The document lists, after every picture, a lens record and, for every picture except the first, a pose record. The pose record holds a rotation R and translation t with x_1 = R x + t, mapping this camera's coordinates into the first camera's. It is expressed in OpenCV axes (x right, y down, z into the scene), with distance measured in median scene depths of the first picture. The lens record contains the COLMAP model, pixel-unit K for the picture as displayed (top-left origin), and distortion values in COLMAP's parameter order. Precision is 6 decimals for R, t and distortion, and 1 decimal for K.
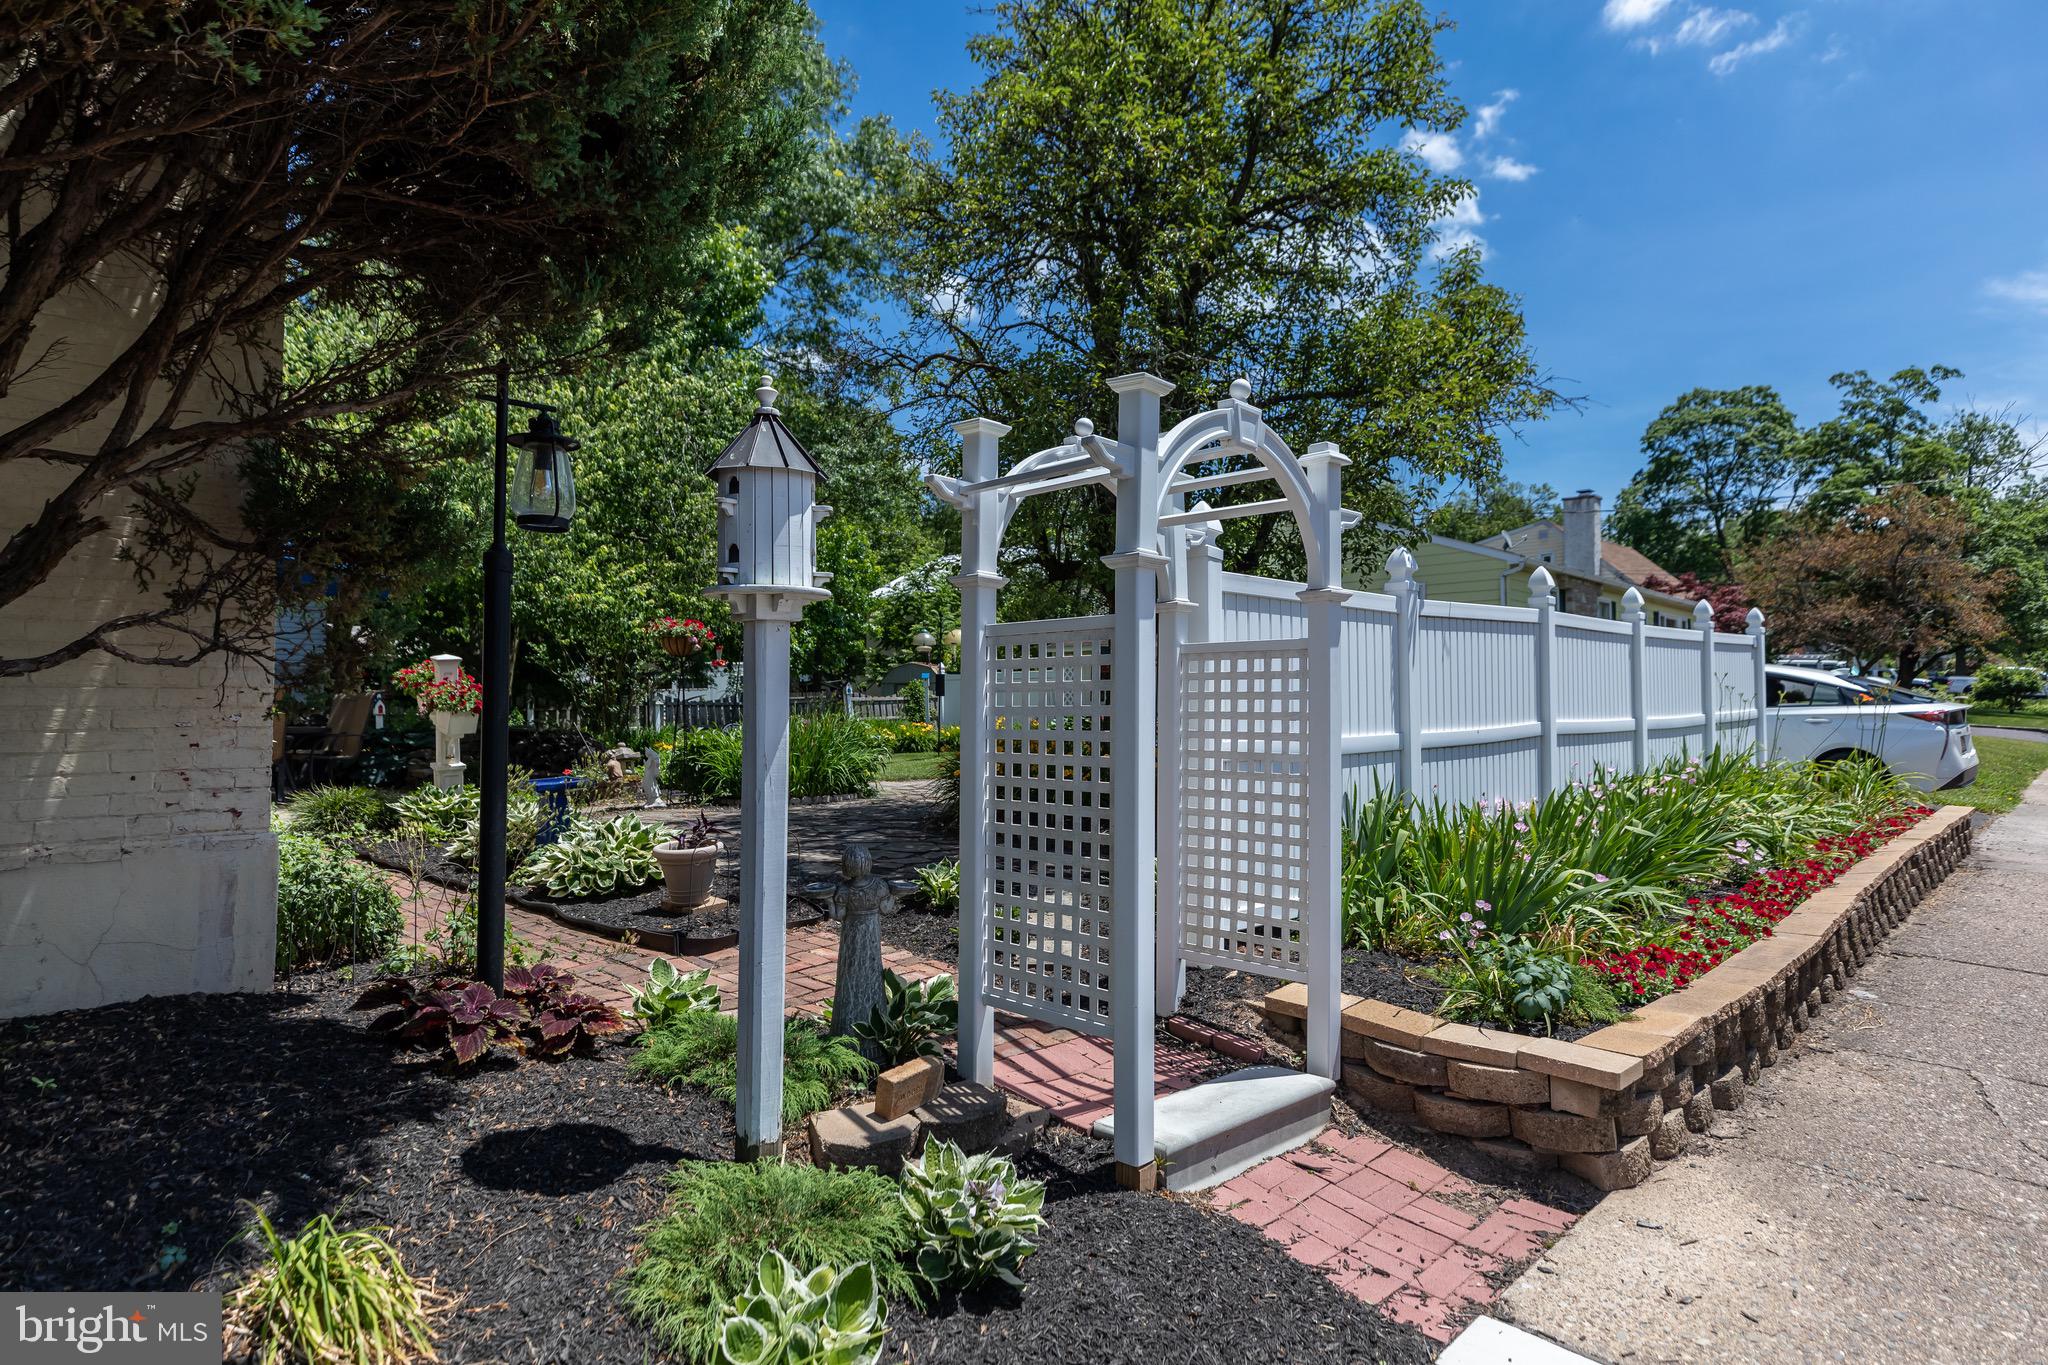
lens RADIAL K [[1125.9, 0, 1024.0], [0, 1125.9, 682.5], [0, 0, 1]] dist [0.007466, 0.000649]
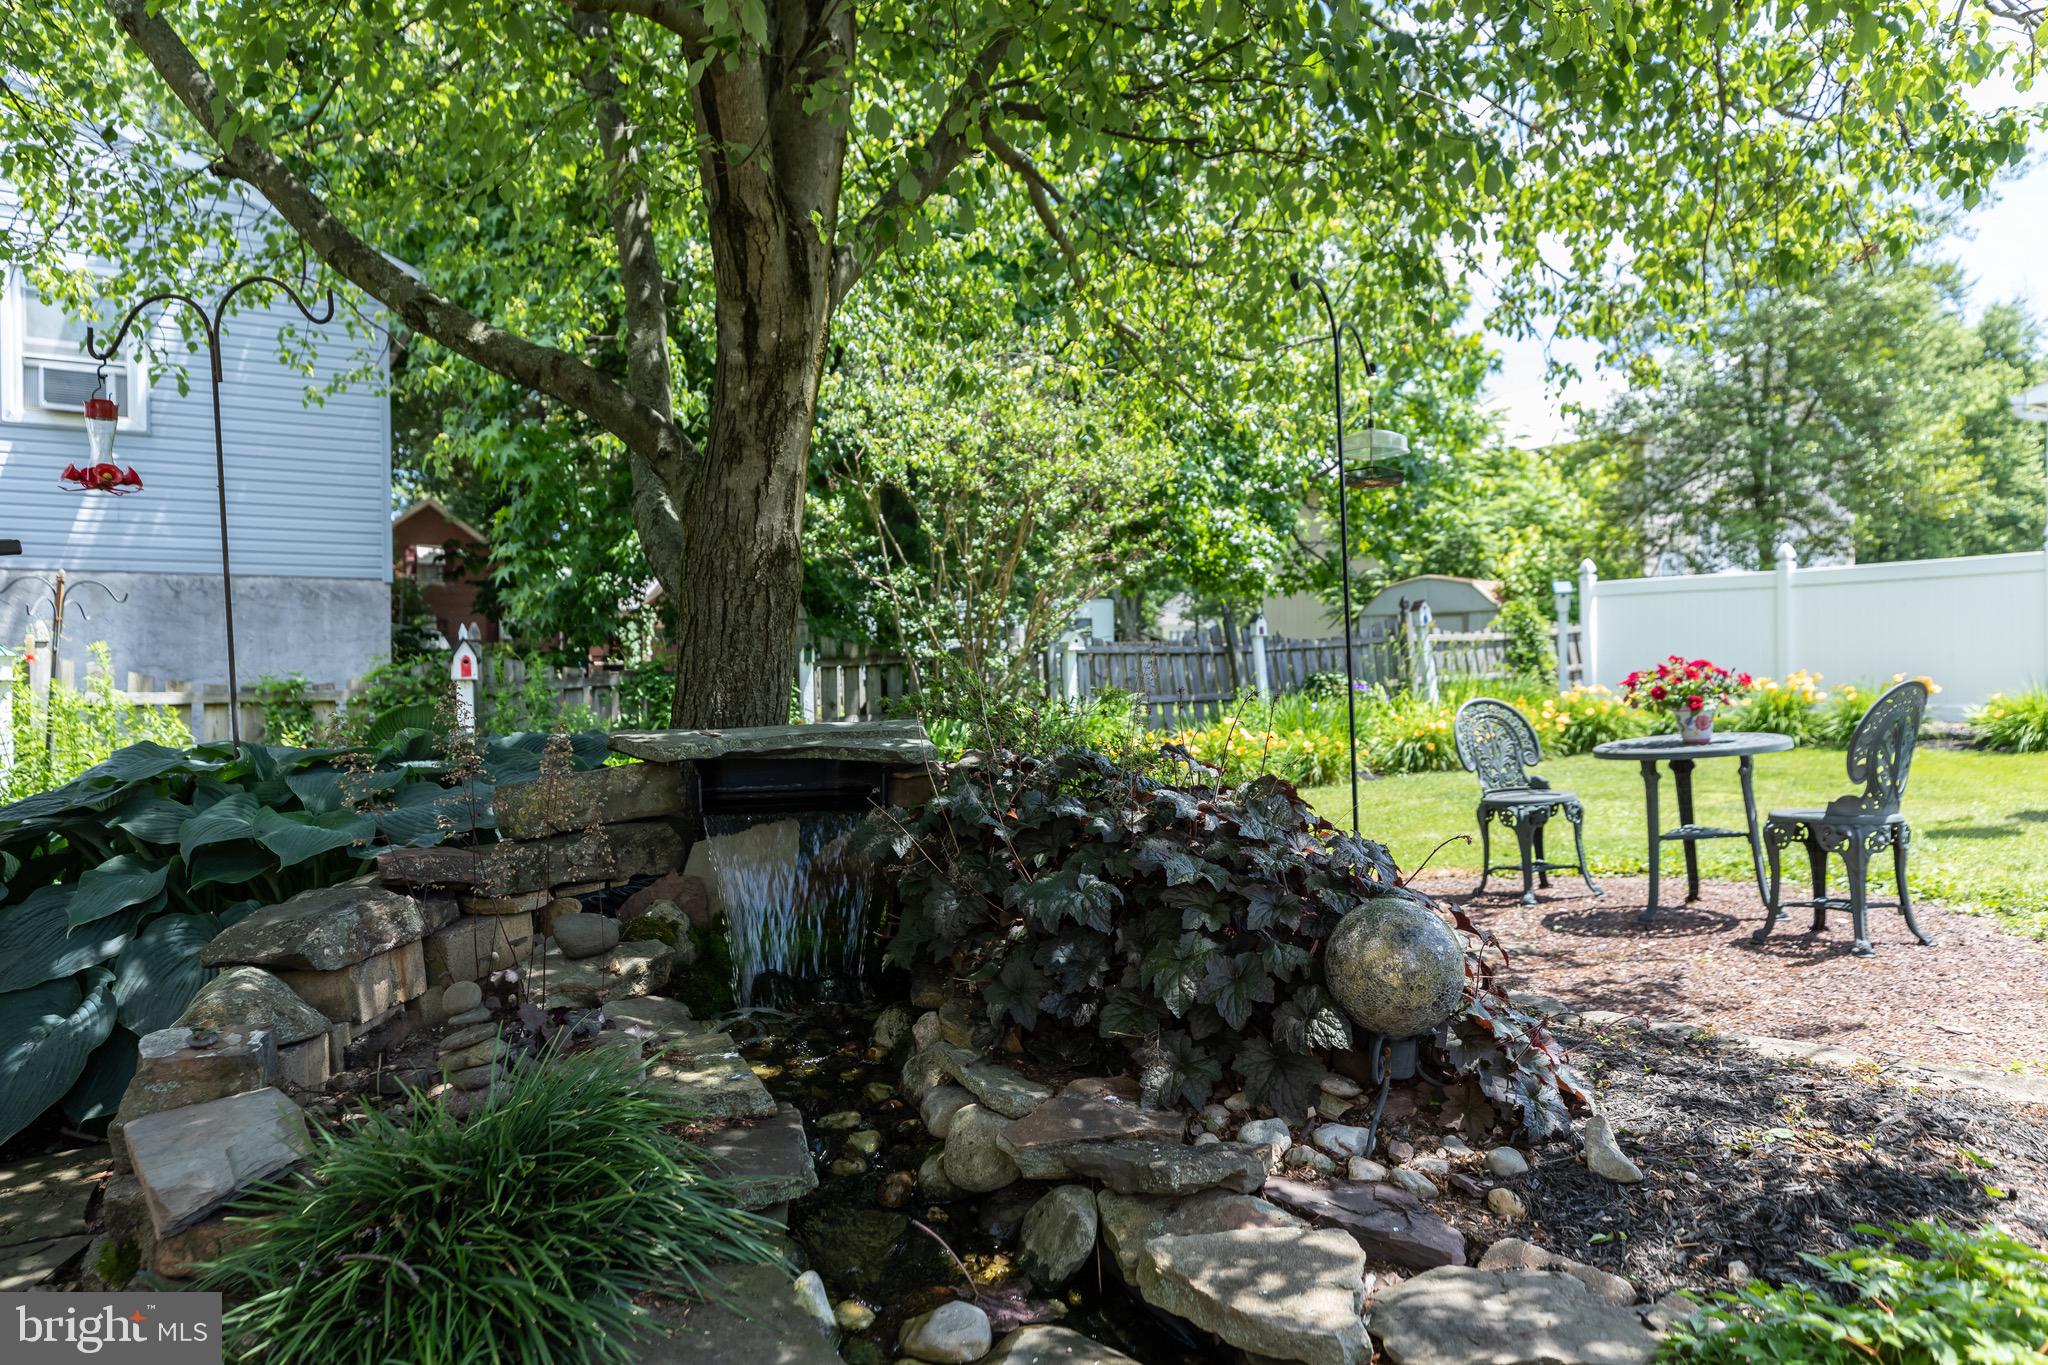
lens RADIAL K [[1337.1, 0, 1012.0], [0, 1337.1, 687.2], [0, 0, 1]] dist [0.044359, -0.058371]
pose [[0.975563, -0.016383, -0.219108, -0.191417], [0.023130, 0.999333, 0.028263, 0.015057], [0.218499, -0.032640, 0.975291, 0.401158]]
